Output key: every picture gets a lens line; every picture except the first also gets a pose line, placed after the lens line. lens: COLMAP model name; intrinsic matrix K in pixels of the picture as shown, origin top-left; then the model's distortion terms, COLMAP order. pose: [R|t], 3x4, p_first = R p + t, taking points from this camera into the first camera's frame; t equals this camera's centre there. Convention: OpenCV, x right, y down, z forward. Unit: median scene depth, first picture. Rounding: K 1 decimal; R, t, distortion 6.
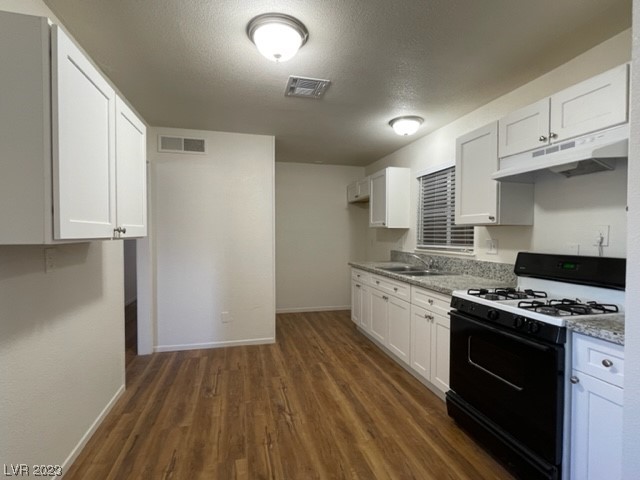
lens RADIAL K [[301.5, 0, 319.4], [0, 301.5, 239.8], [0, 0, 1]] dist [0.001113, 0.000041]
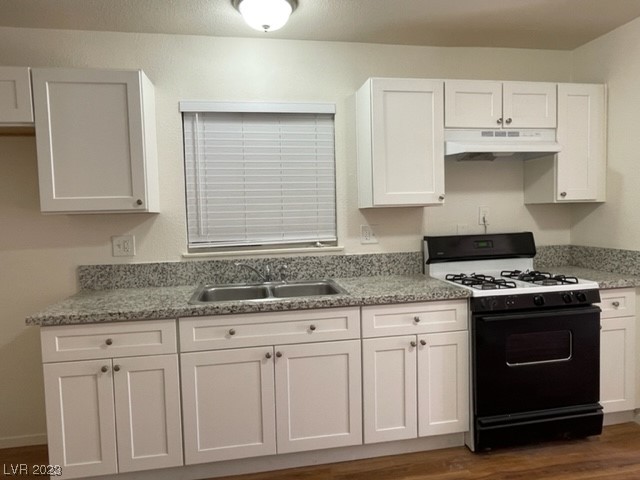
lens RADIAL K [[427.8, 0, 322.0], [0, 427.8, 239.1], [0, 0, 1]] dist [-0.005294, 0.001177]
pose [[0.089594, -0.064359, 0.993897, -0.646968], [0.047793, 0.997038, 0.060255, -0.045255], [-0.994831, 0.042103, 0.092405, 1.245317]]
